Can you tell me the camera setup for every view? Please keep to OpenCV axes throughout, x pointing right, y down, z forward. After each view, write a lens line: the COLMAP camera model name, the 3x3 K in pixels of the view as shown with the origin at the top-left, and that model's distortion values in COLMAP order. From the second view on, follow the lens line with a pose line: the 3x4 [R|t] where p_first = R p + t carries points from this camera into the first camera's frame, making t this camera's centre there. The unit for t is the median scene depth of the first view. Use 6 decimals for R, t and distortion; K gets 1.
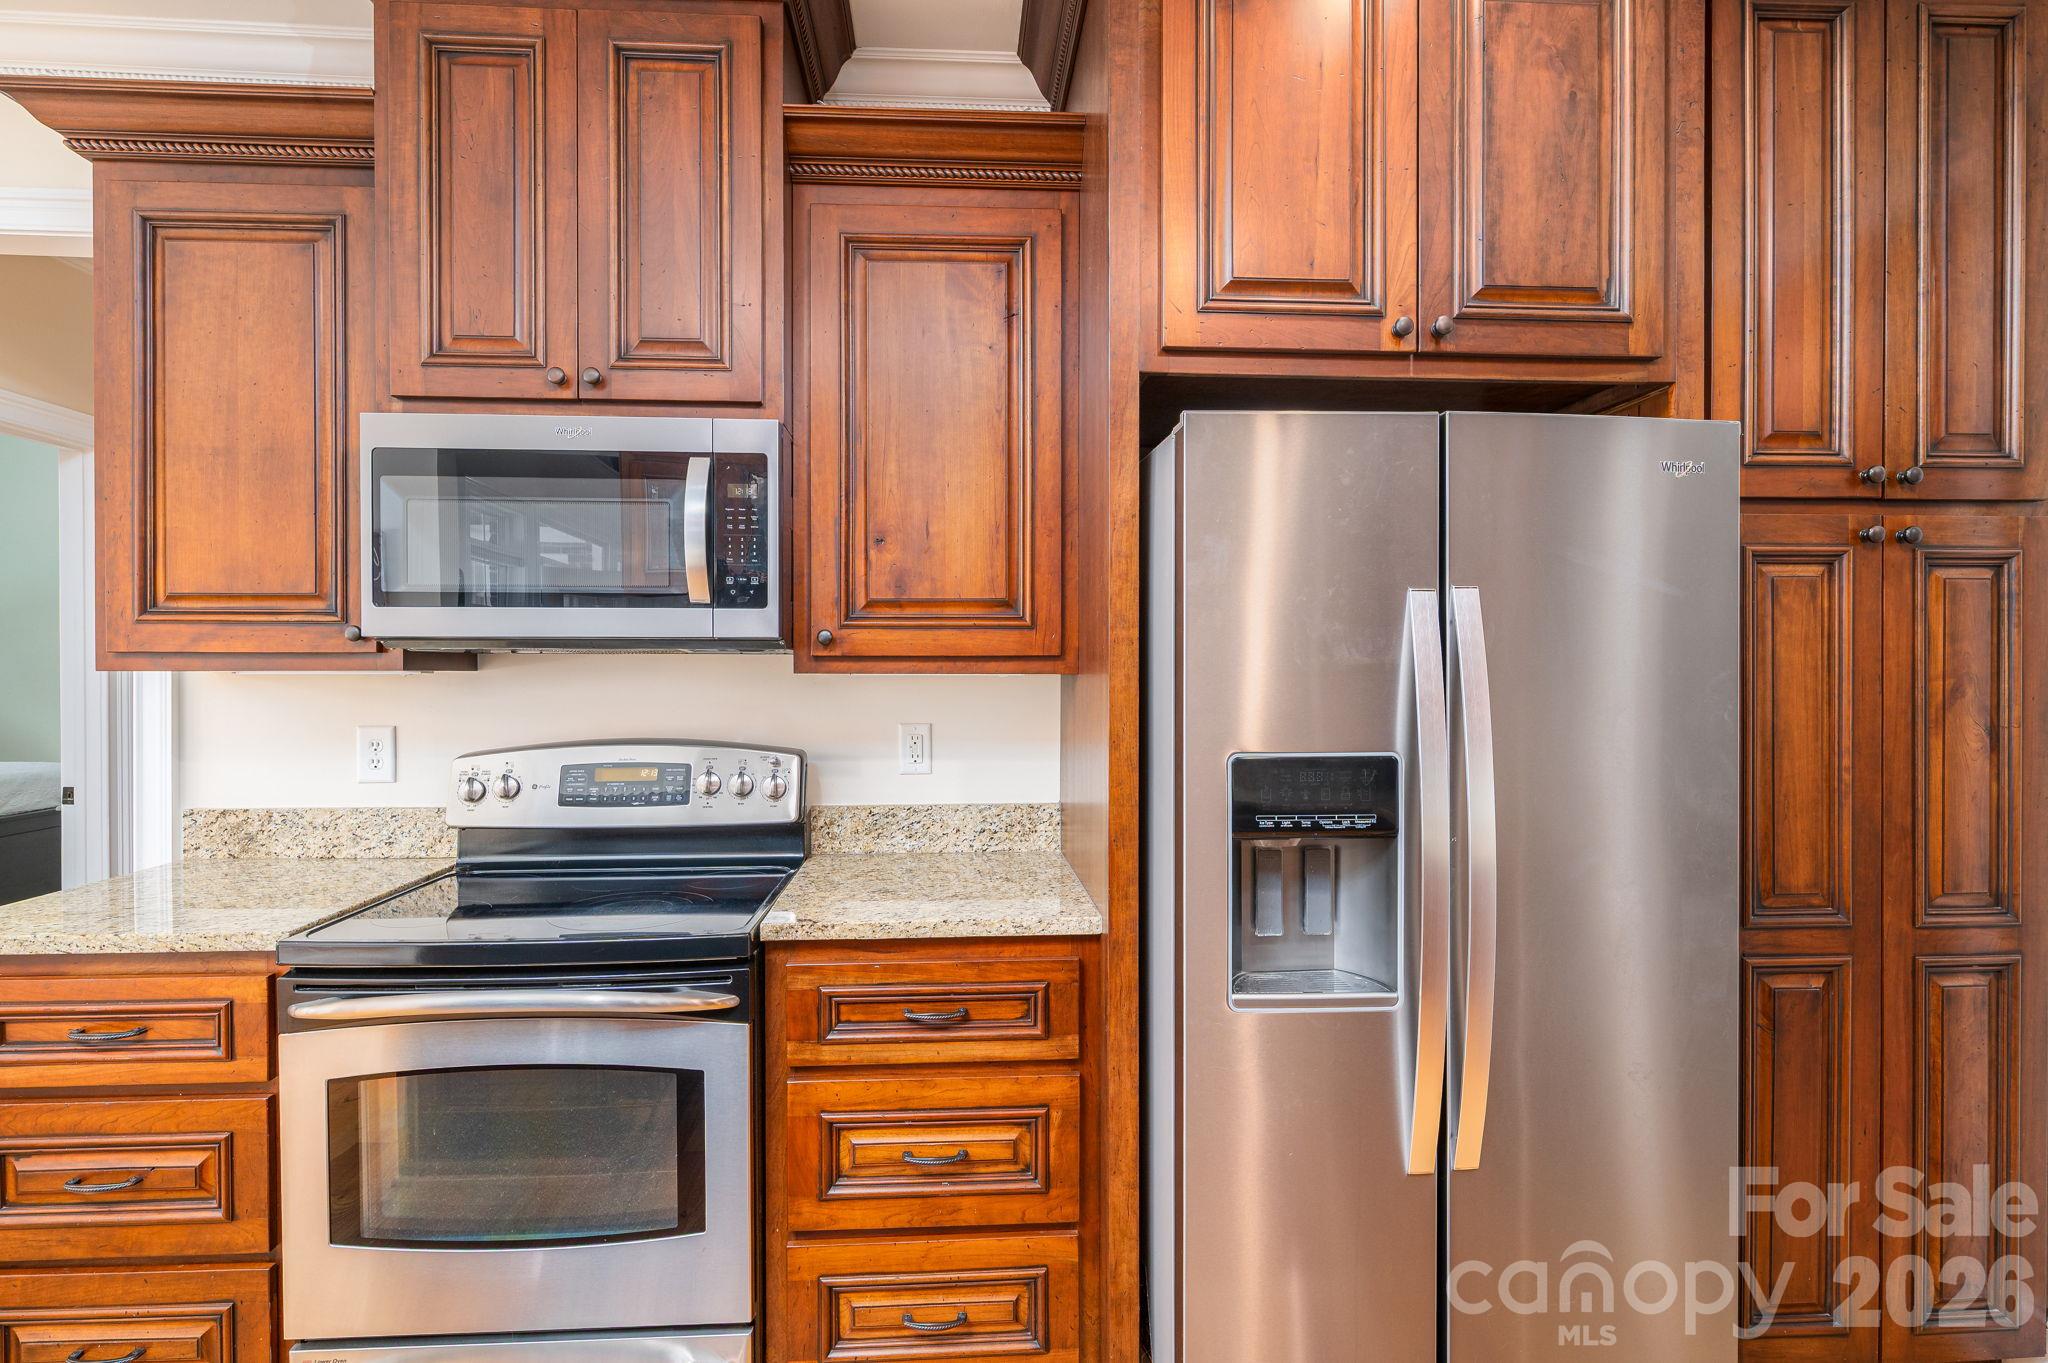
lens RADIAL K [[1010.5, 0, 1027.2], [0, 1010.5, 679.1], [0, 0, 1]] dist [0.000864, -0.000353]
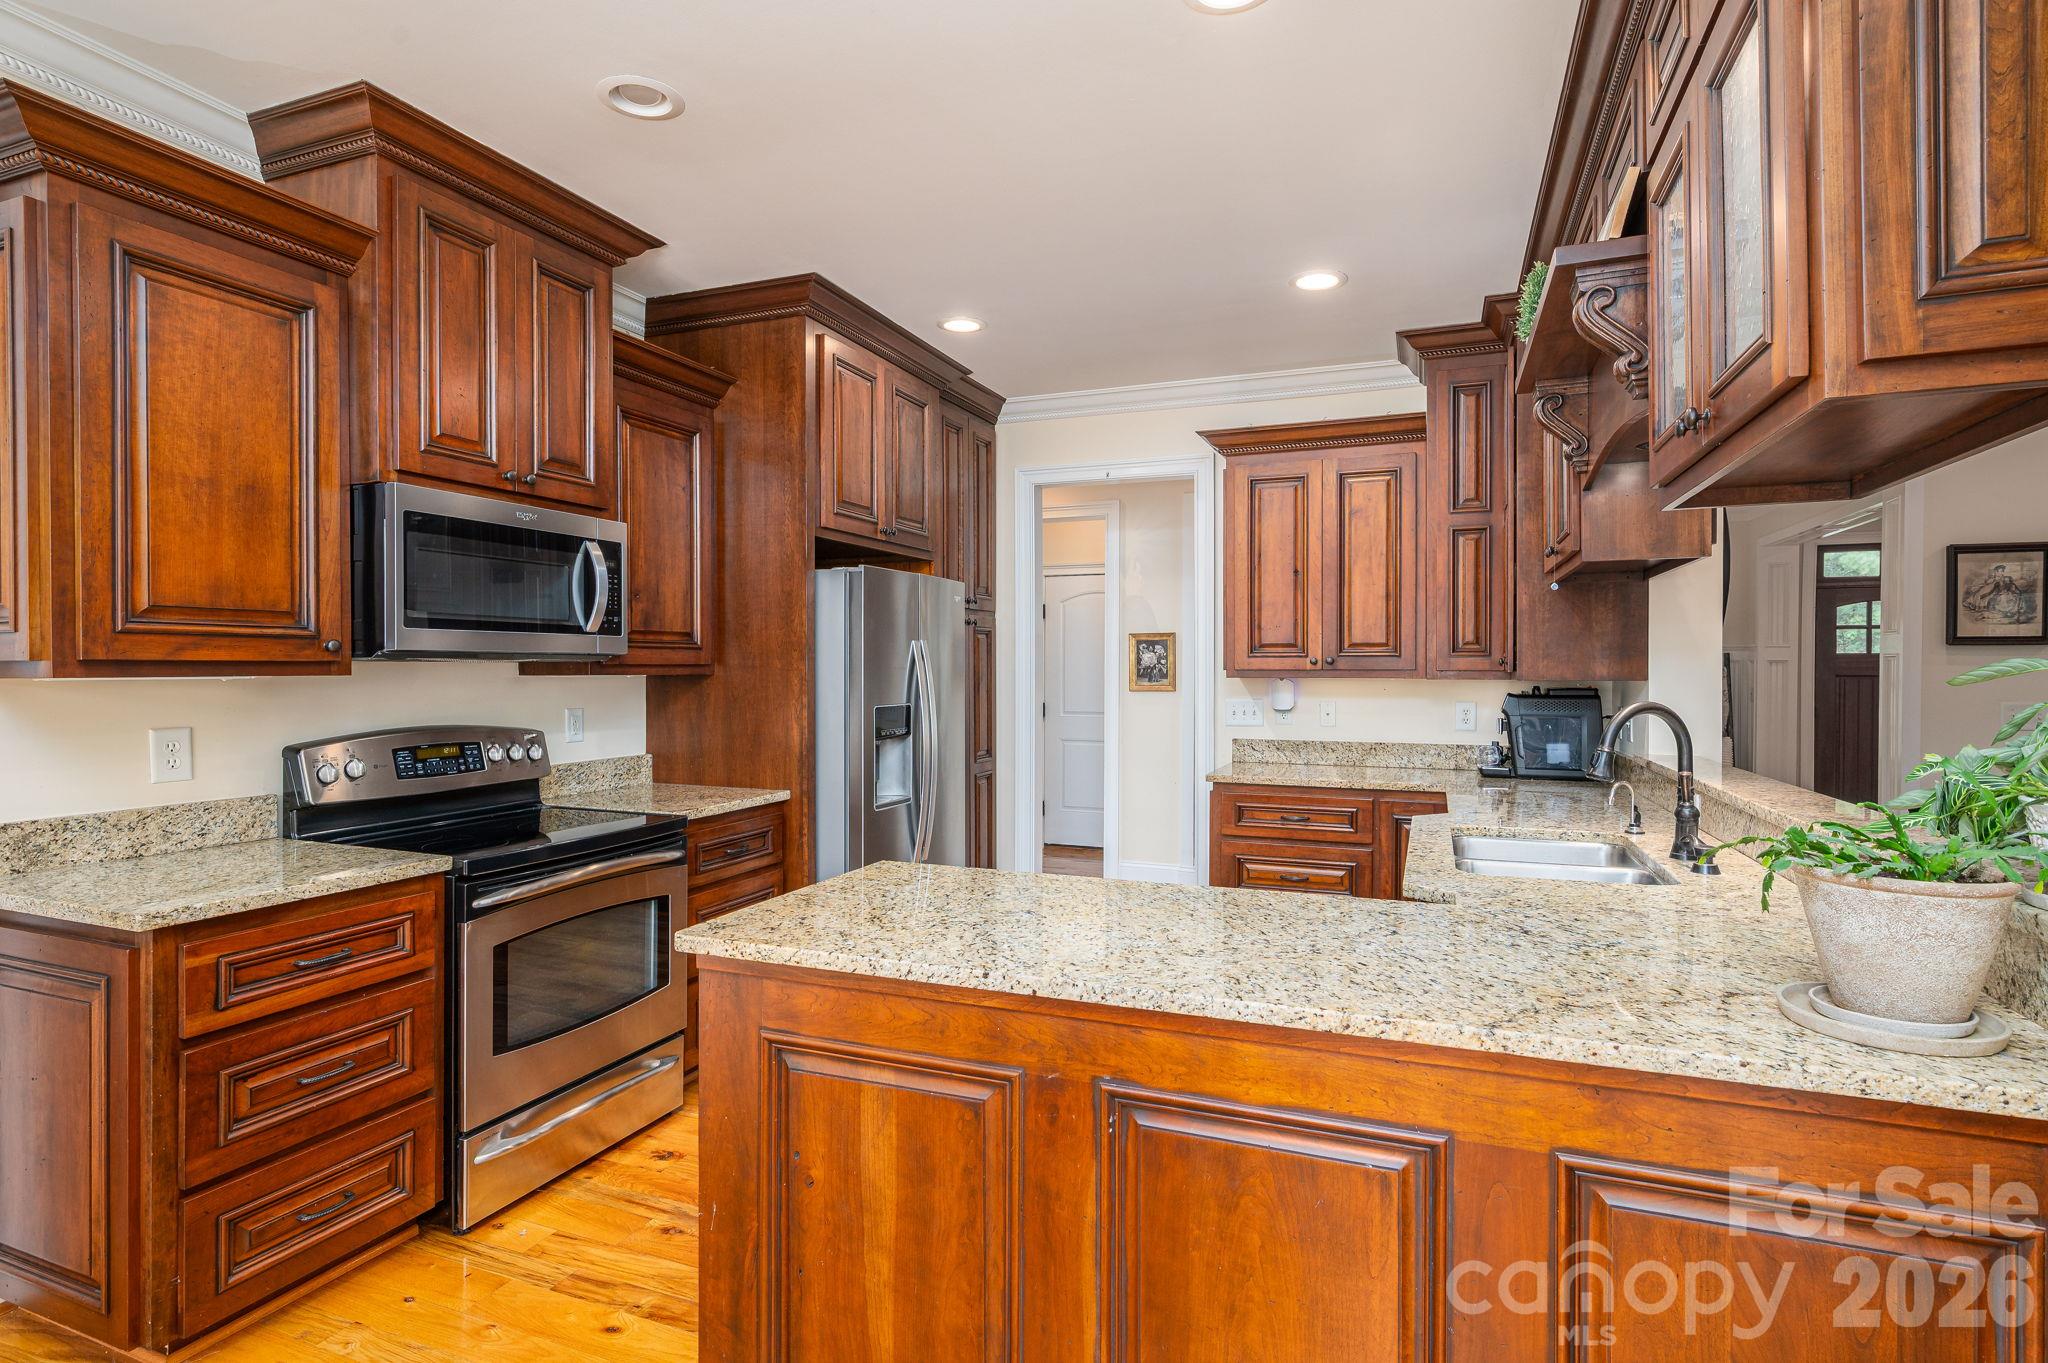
lens RADIAL K [[1010.5, 0, 1026.2], [0, 1010.5, 672.5], [0, 0, 1]] dist [0.000864, -0.000353]
pose [[0.439531, -0.005005, 0.898213, -1.408475], [0.008440, 0.999963, 0.001442, -0.006718], [-0.898188, 0.006947, 0.439557, -0.317014]]
